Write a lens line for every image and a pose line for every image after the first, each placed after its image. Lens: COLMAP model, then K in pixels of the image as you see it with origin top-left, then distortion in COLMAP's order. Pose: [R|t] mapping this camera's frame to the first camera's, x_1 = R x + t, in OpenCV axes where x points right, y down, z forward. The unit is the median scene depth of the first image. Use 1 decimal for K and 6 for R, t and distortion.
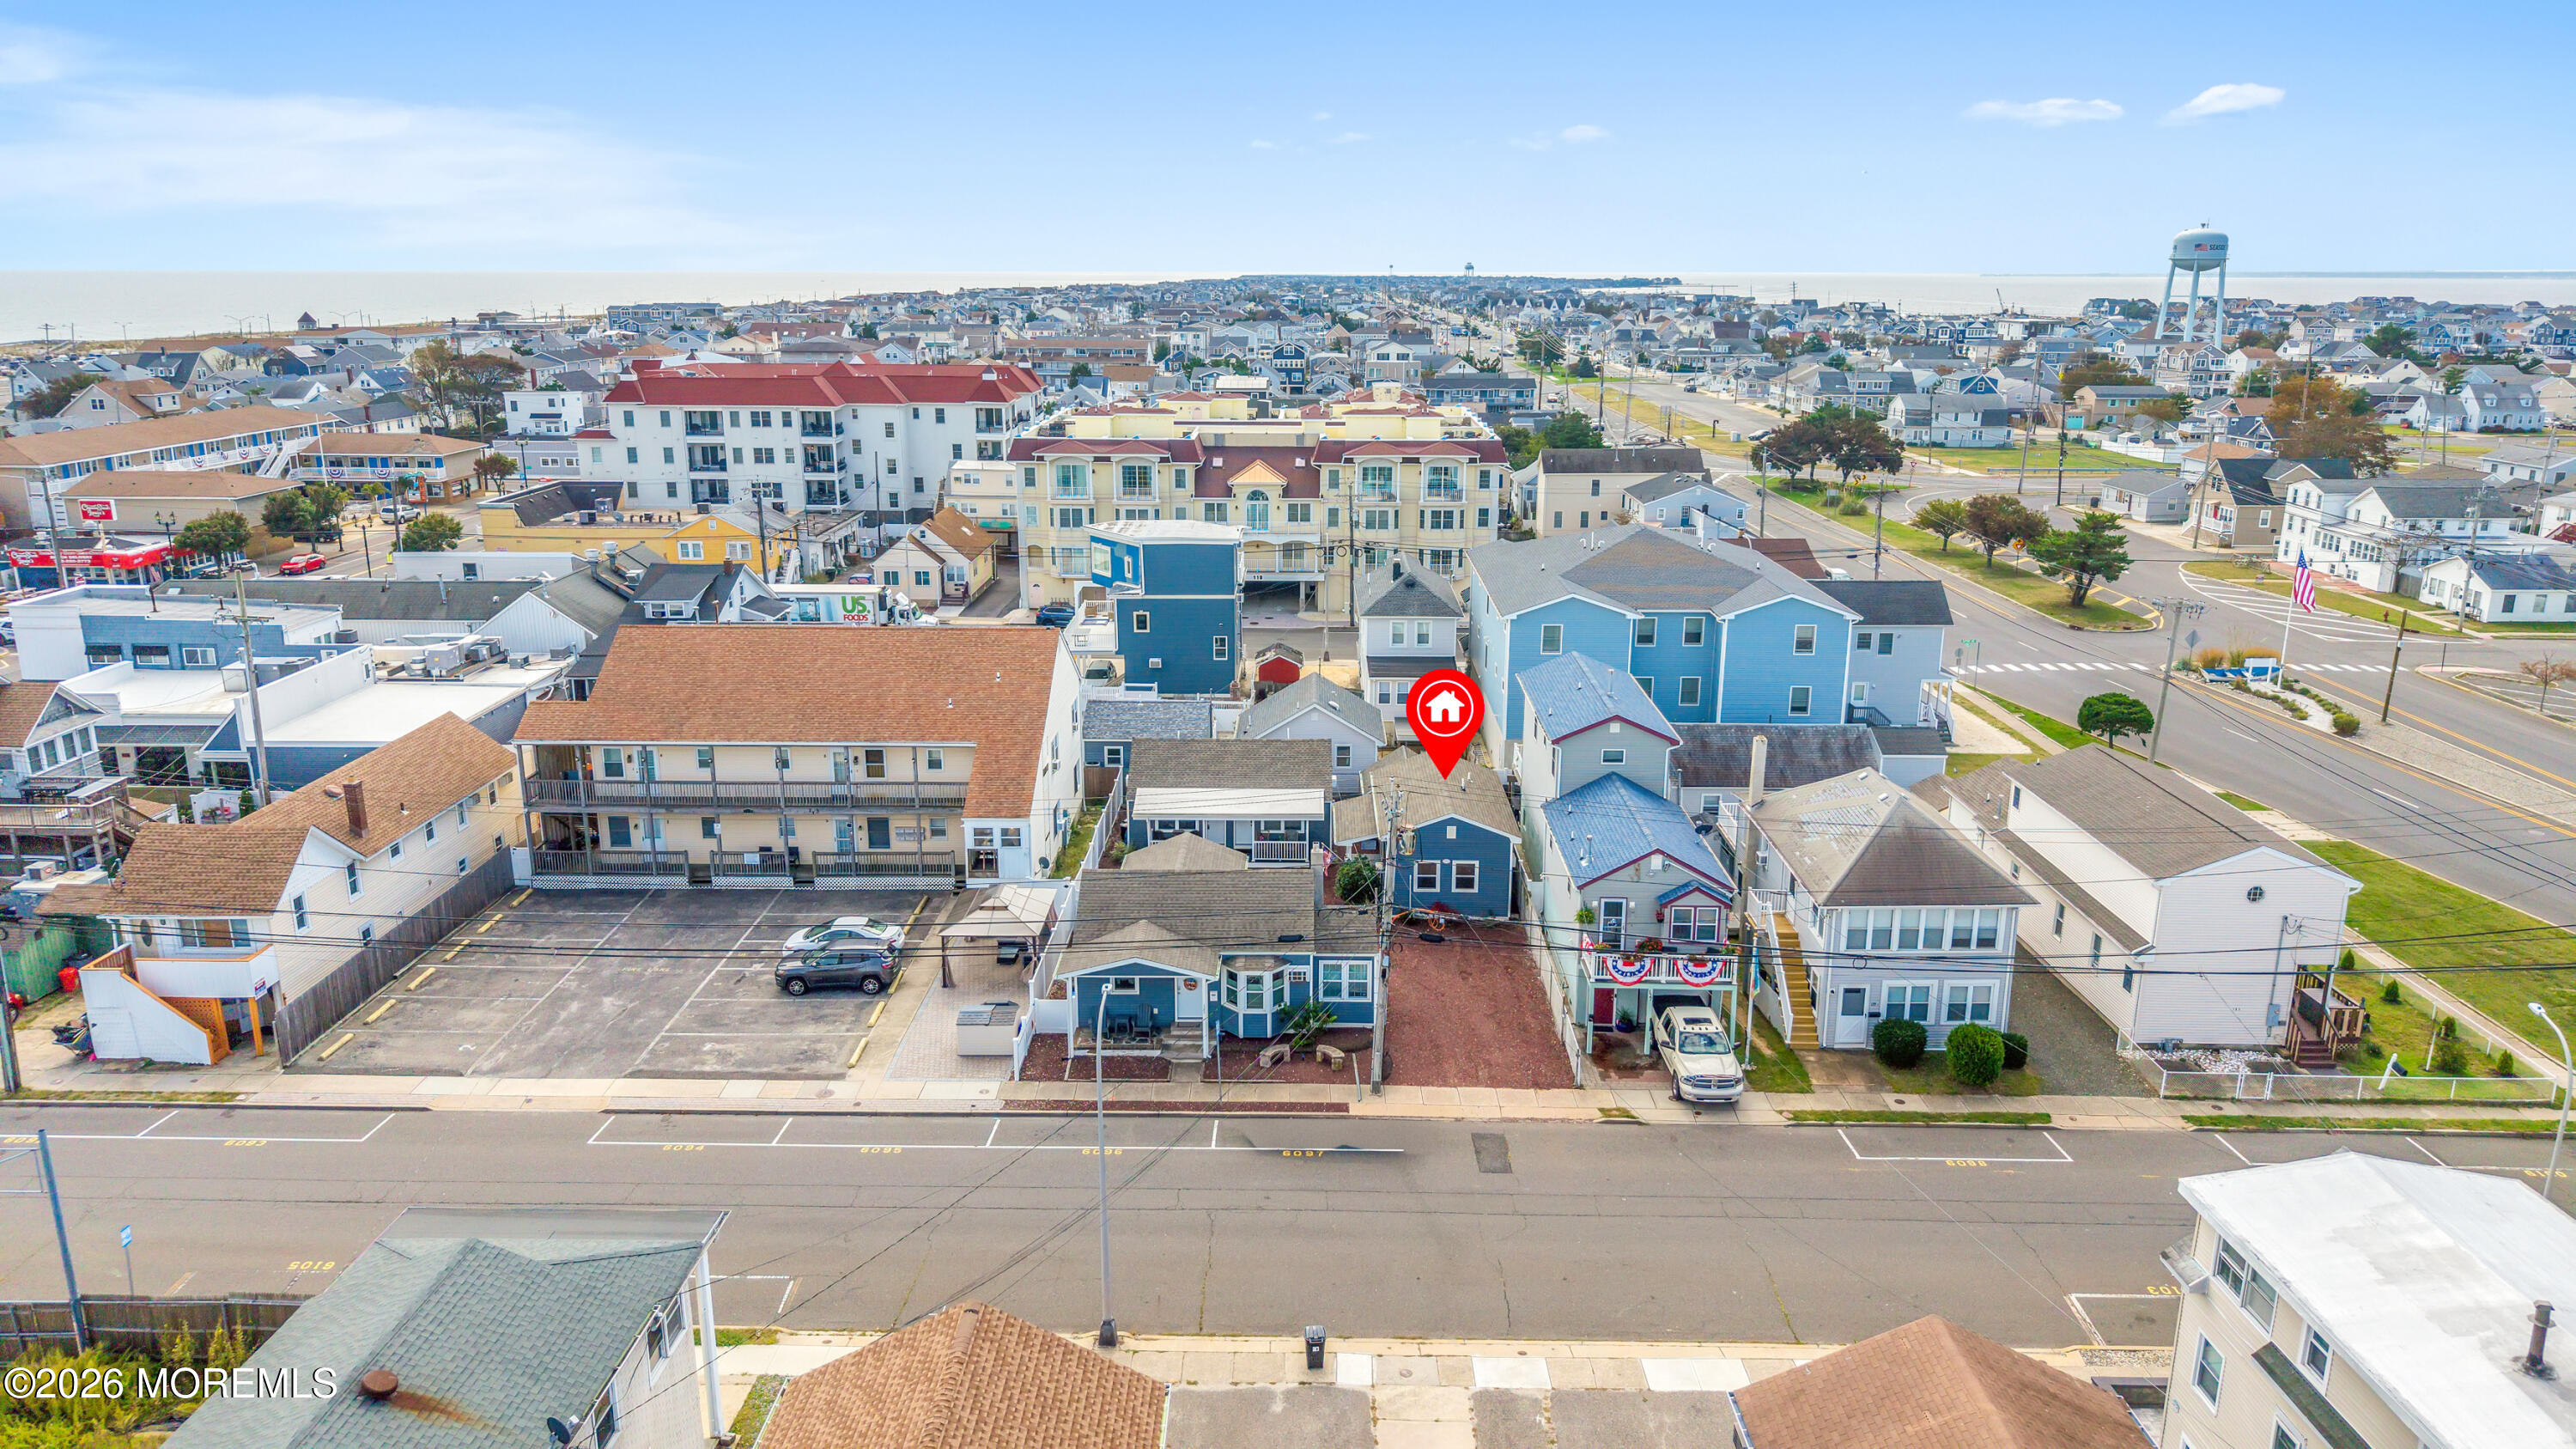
lens RADIAL K [[1708.2, 0, 1288.0], [0, 1708.2, 724.5], [0, 0, 1]] dist [0.068300, -0.100482]
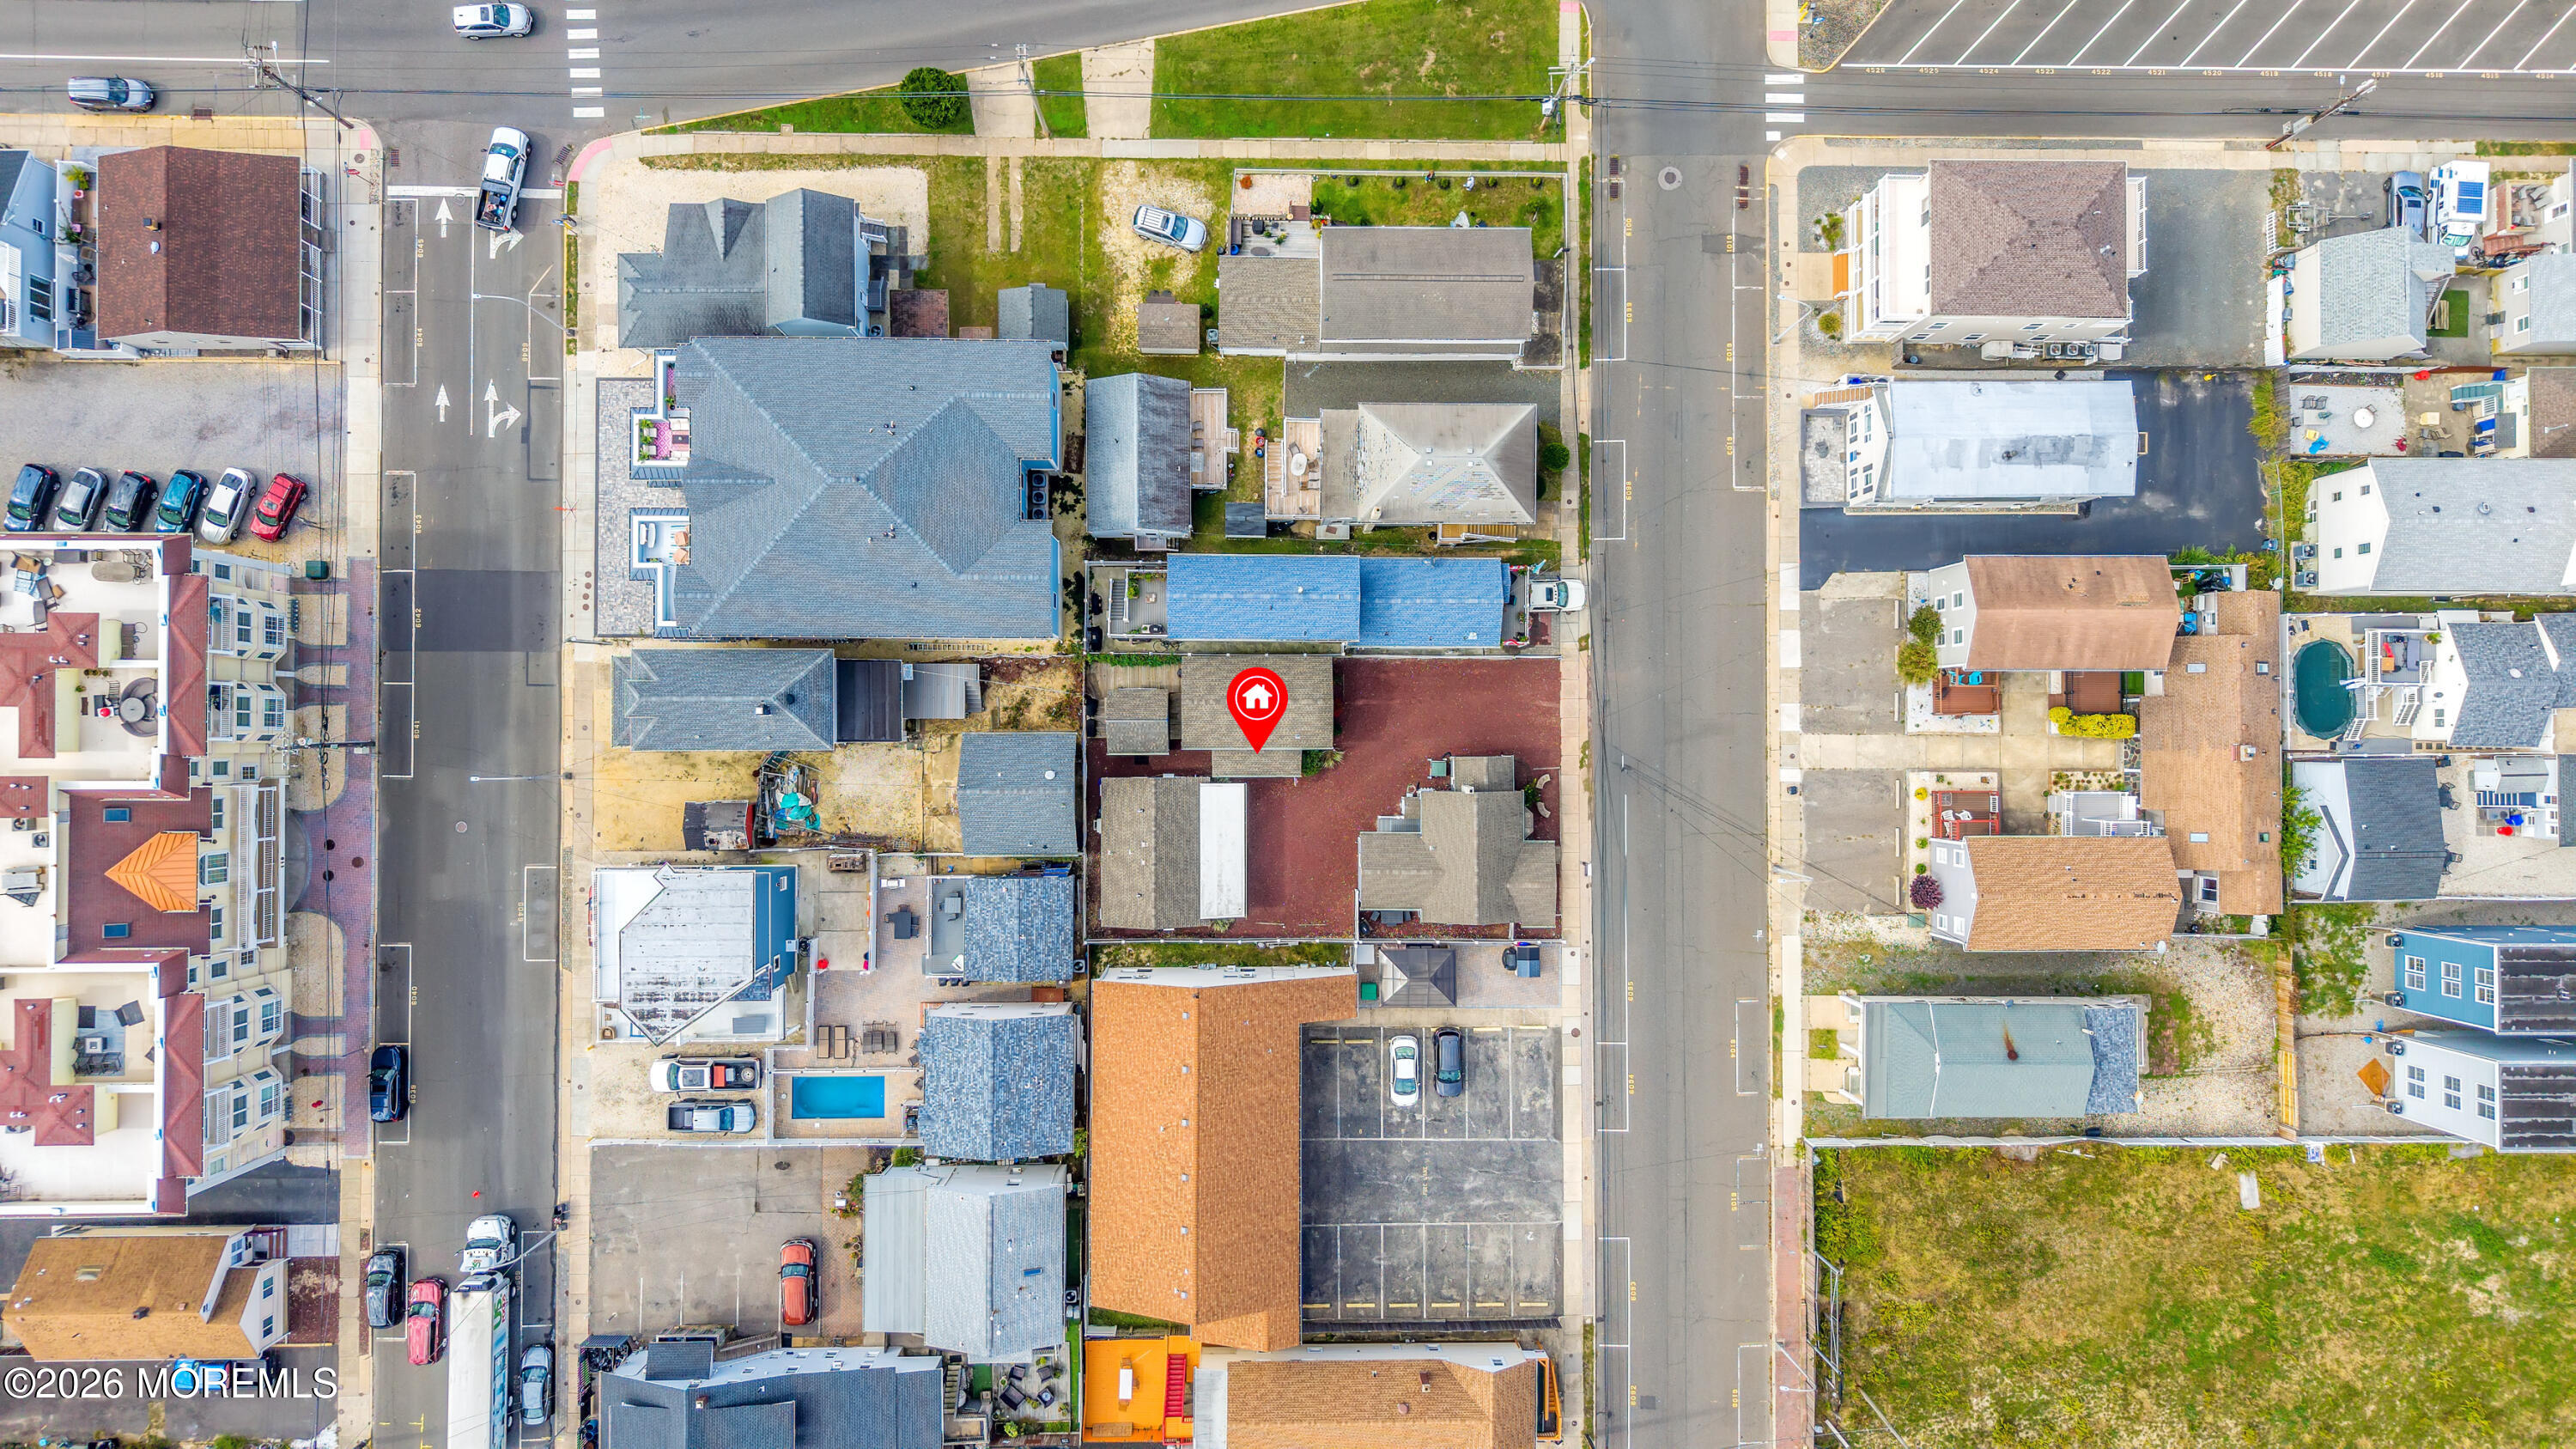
lens RADIAL K [[1718.8, 0, 1297.4], [0, 1718.8, 718.8], [0, 0, 1]] dist [0.013783, -0.006730]
pose [[-0.008174, -0.999749, 0.020874, 0.026839], [0.236215, 0.018353, 0.971528, -0.766695], [-0.971667, 0.012872, 0.236005, 0.363685]]
